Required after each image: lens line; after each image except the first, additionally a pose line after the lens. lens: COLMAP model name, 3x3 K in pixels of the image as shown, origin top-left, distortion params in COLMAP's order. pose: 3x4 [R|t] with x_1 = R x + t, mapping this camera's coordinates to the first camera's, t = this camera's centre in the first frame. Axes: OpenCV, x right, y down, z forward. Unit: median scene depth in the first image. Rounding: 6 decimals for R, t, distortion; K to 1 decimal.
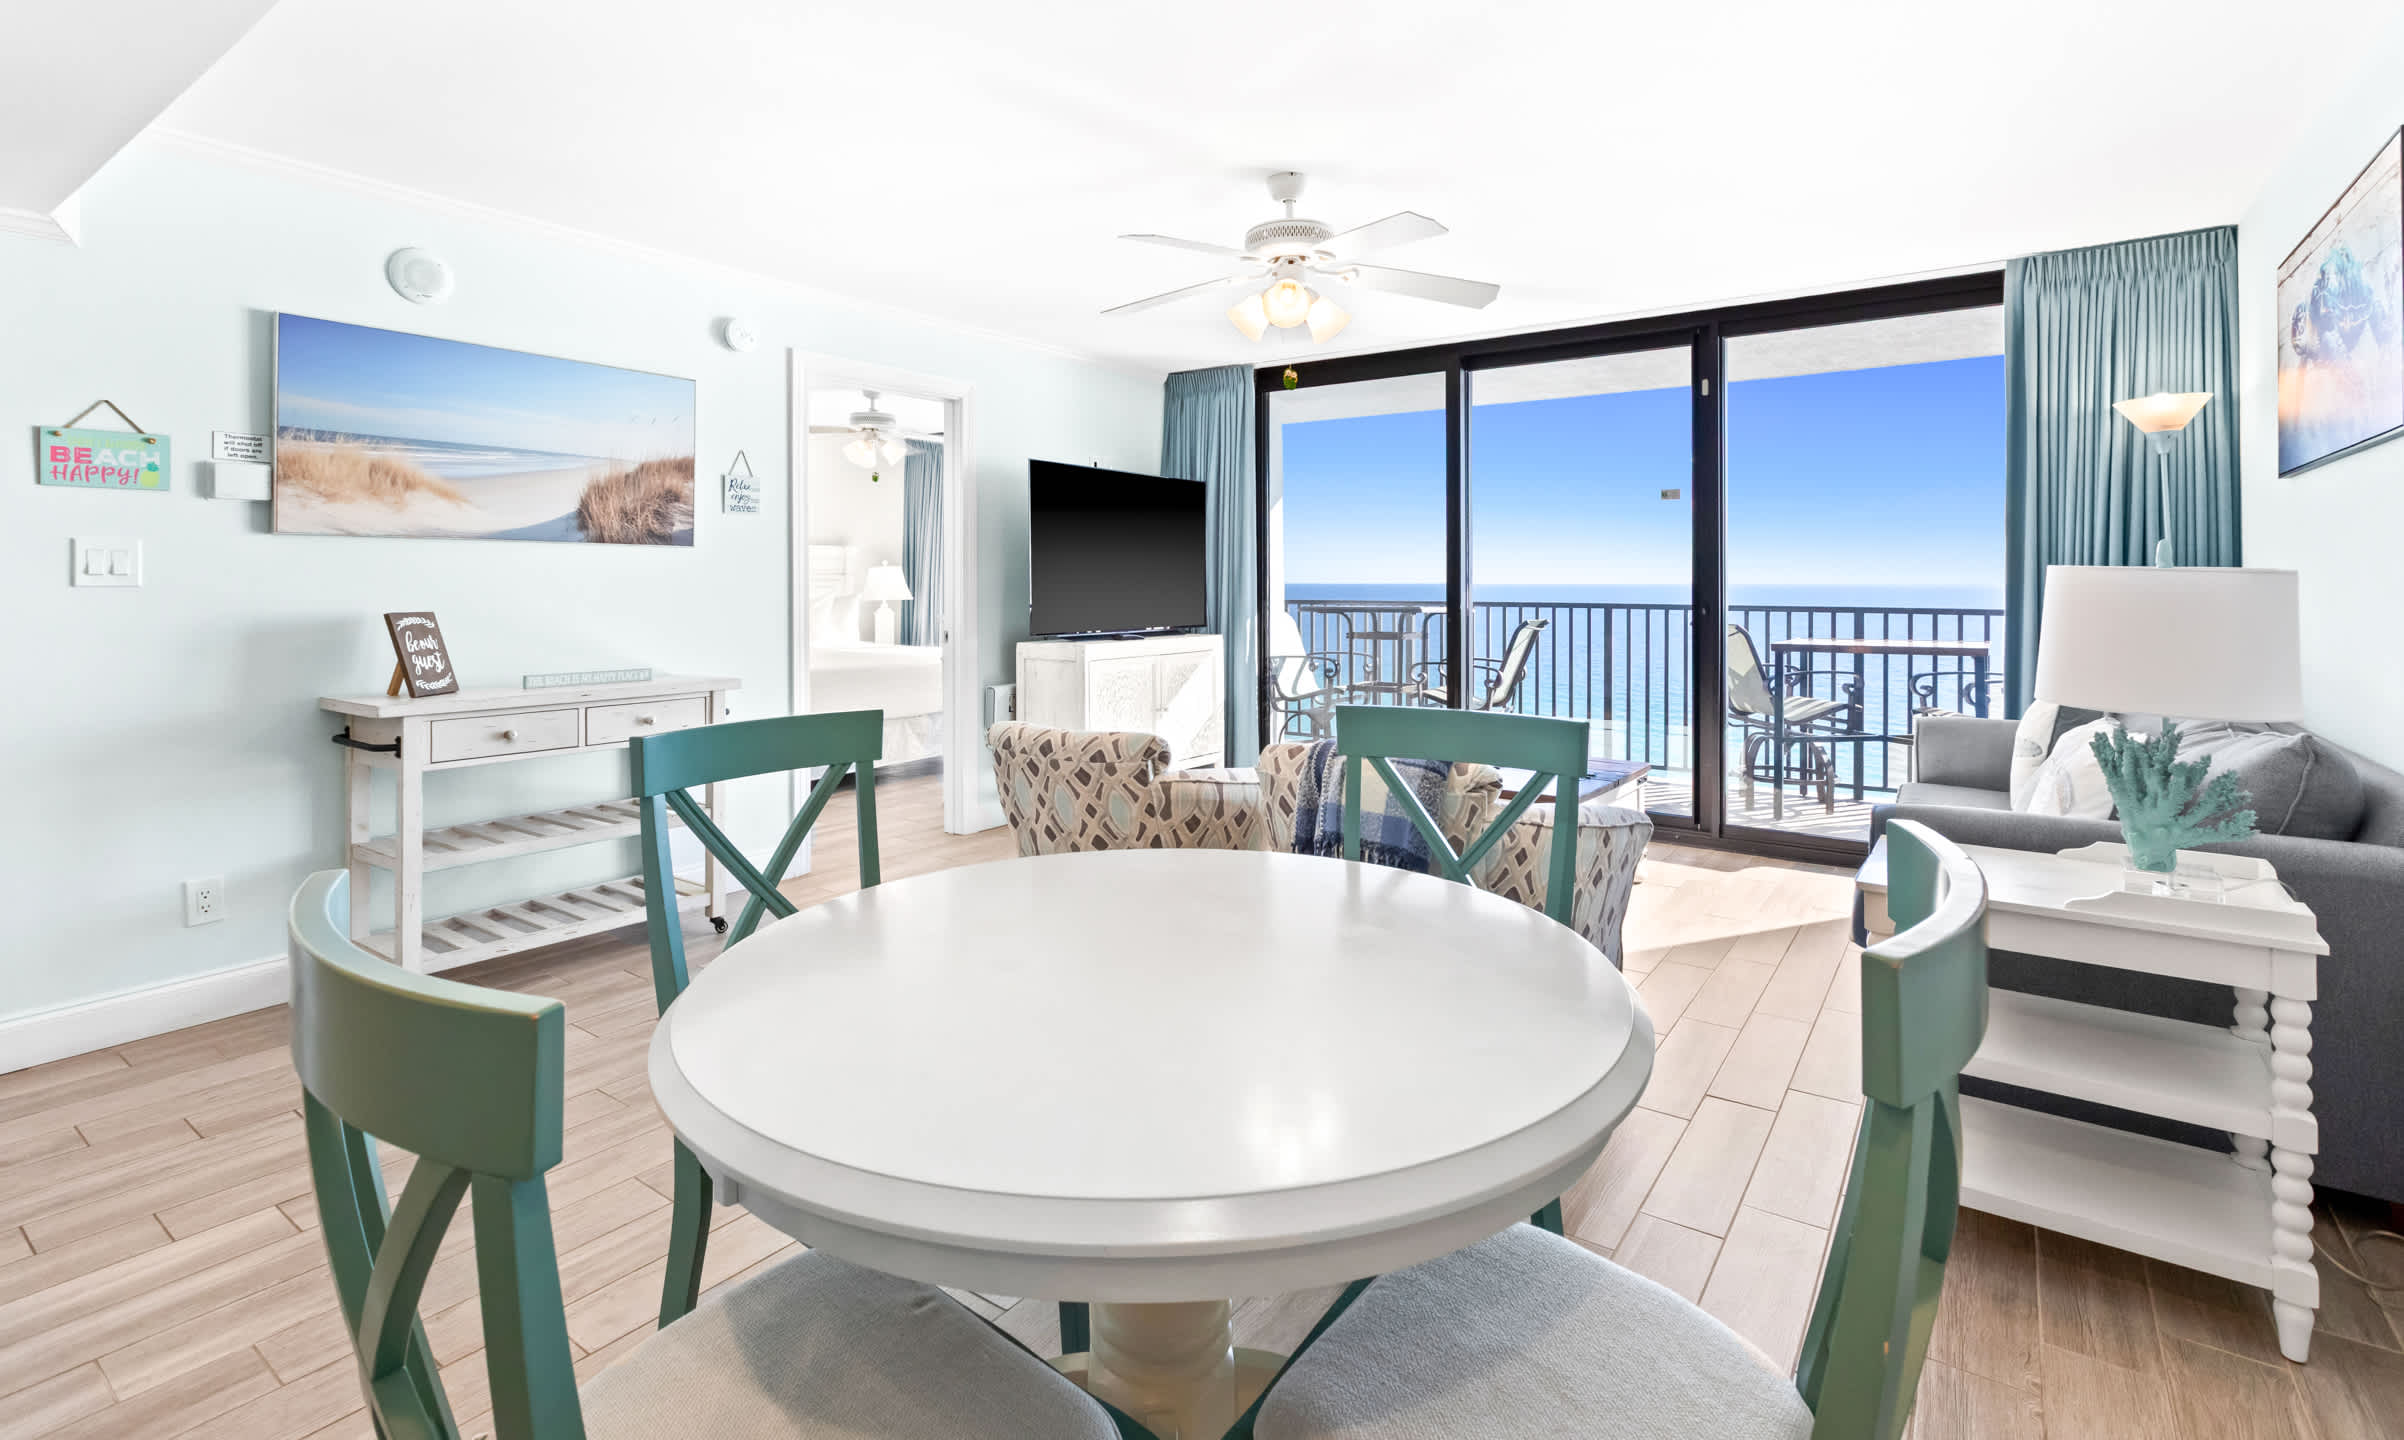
lens RADIAL K [[1117.4, 0, 1197.3], [0, 1117.4, 586.2], [0, 0, 1]] dist [0.000981, -0.000237]
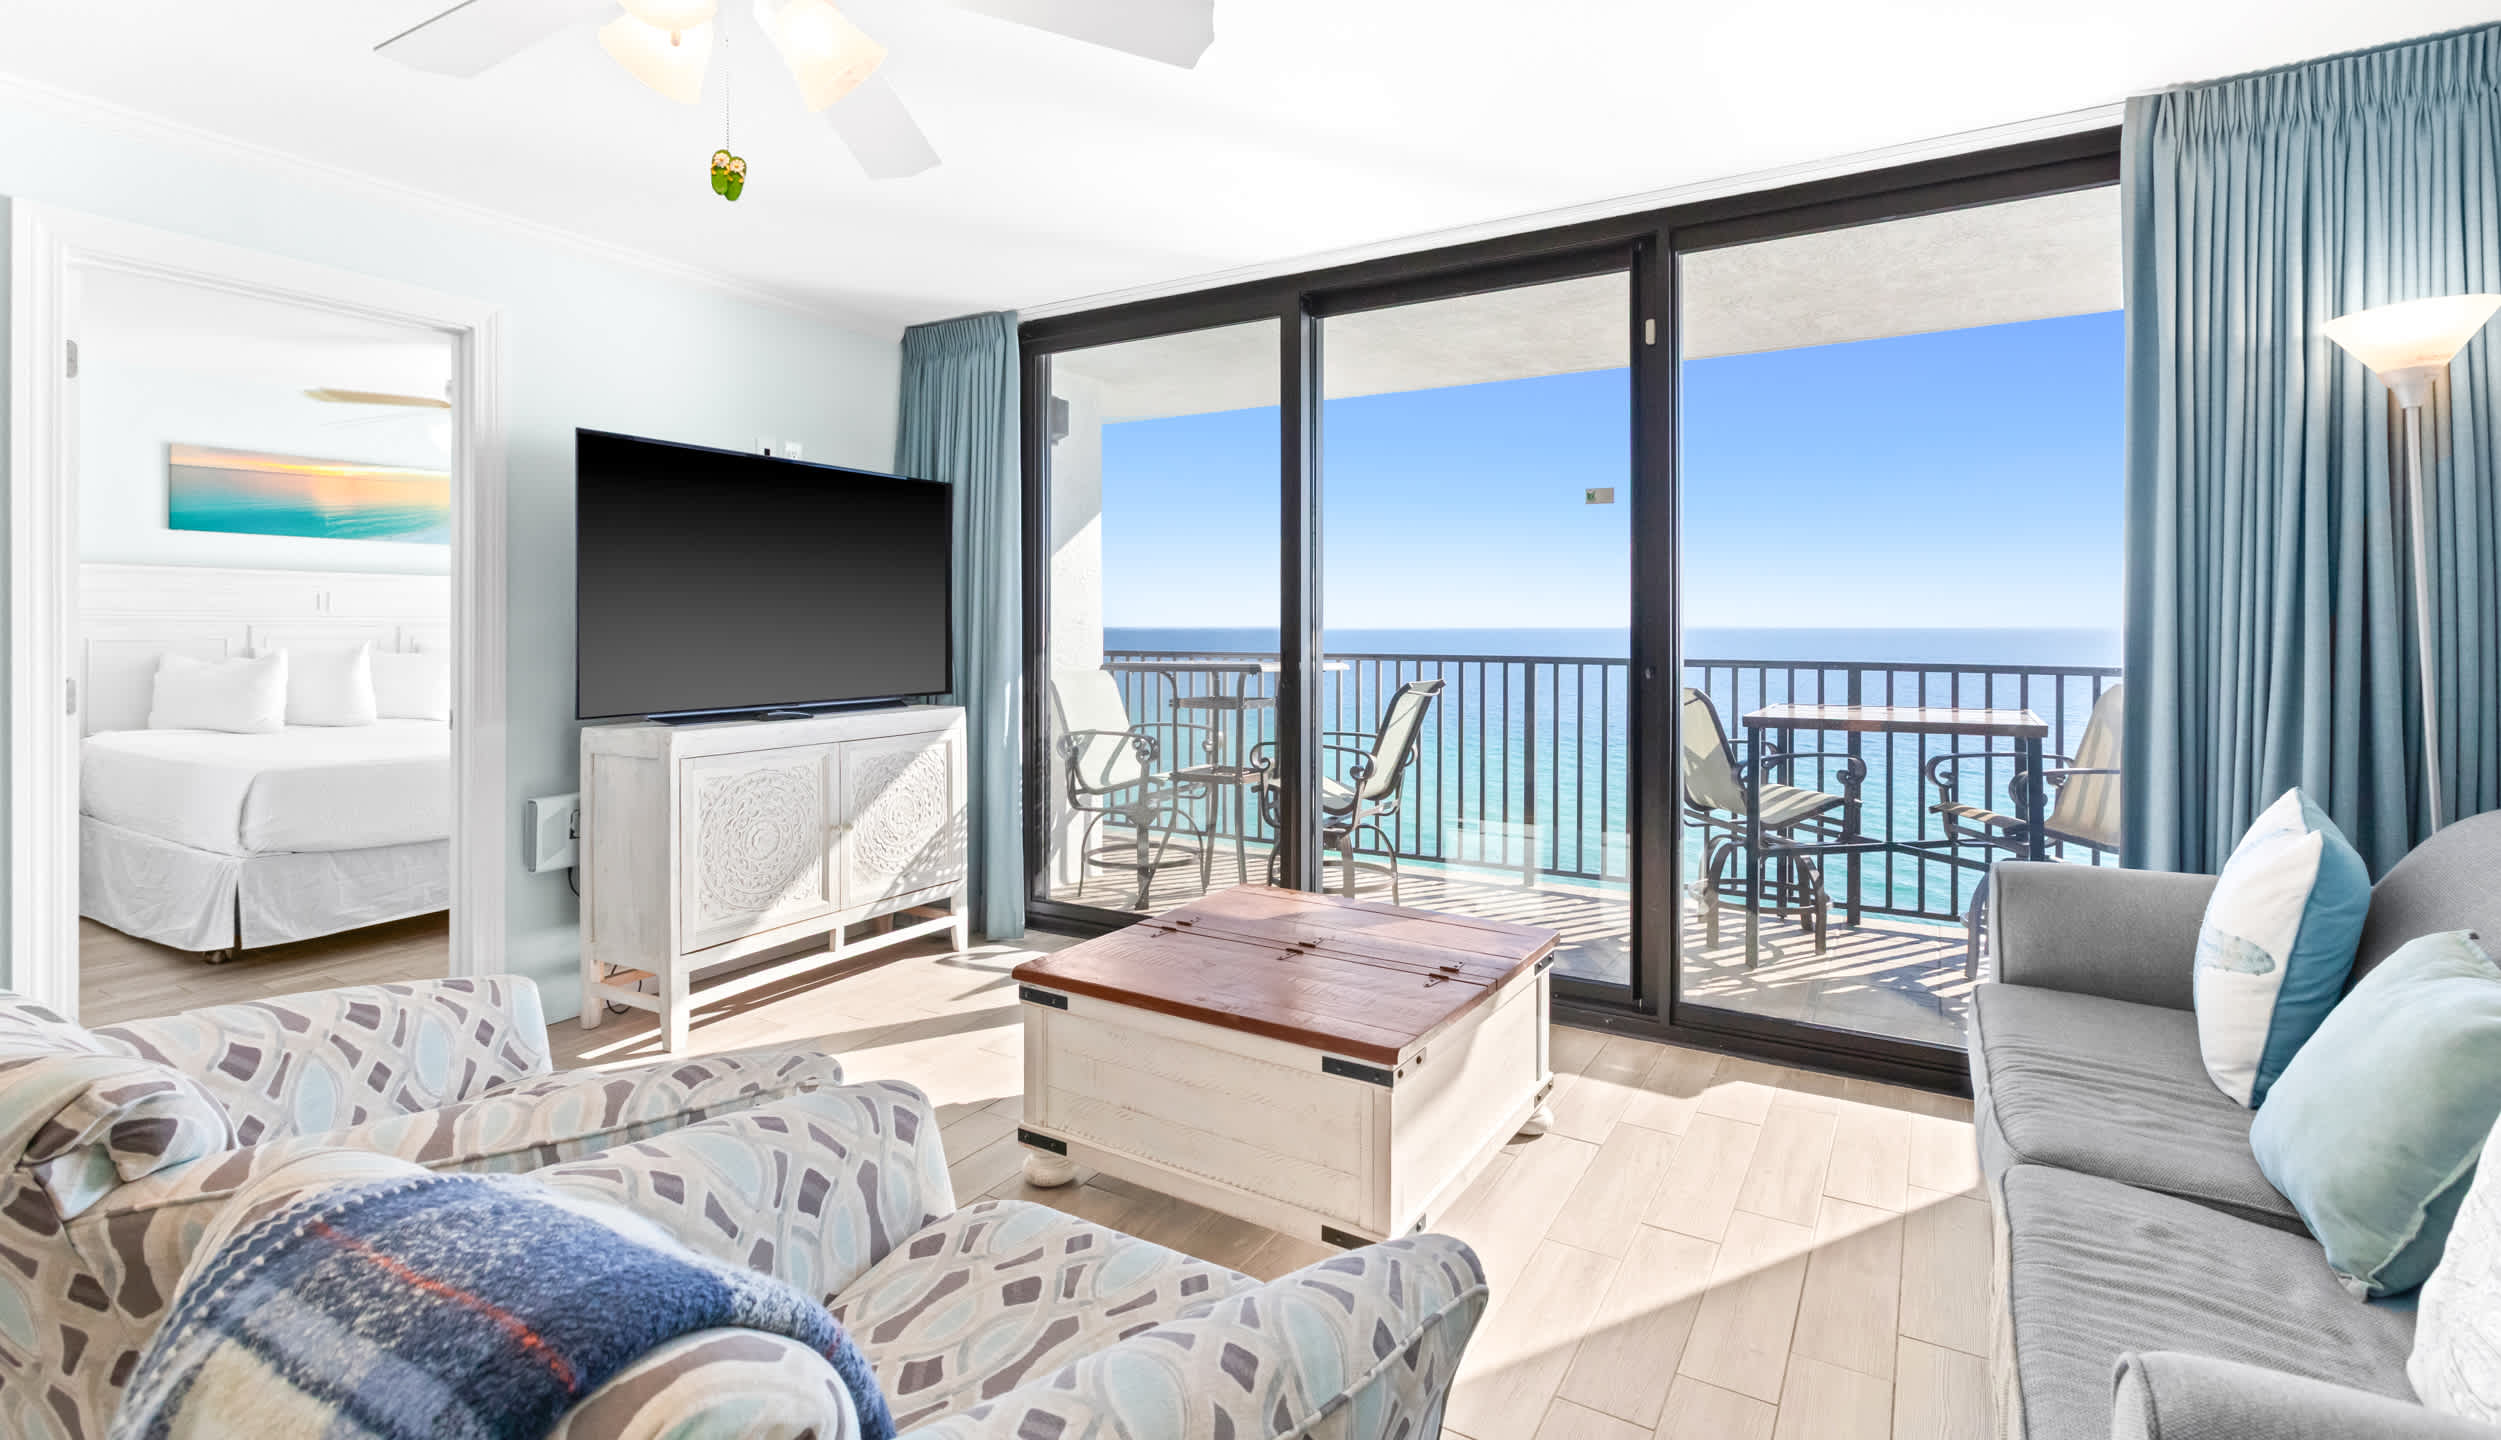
lens RADIAL K [[1155.0, 0, 1257.8], [0, 1155.0, 634.3], [0, 0, 1]] dist [-0.001699, 0.000157]
pose [[0.995995, -0.000734, 0.089403, 0.134371], [0.000373, 0.999992, 0.004062, -0.003094], [-0.089406, -0.004013, 0.995987, 0.282073]]
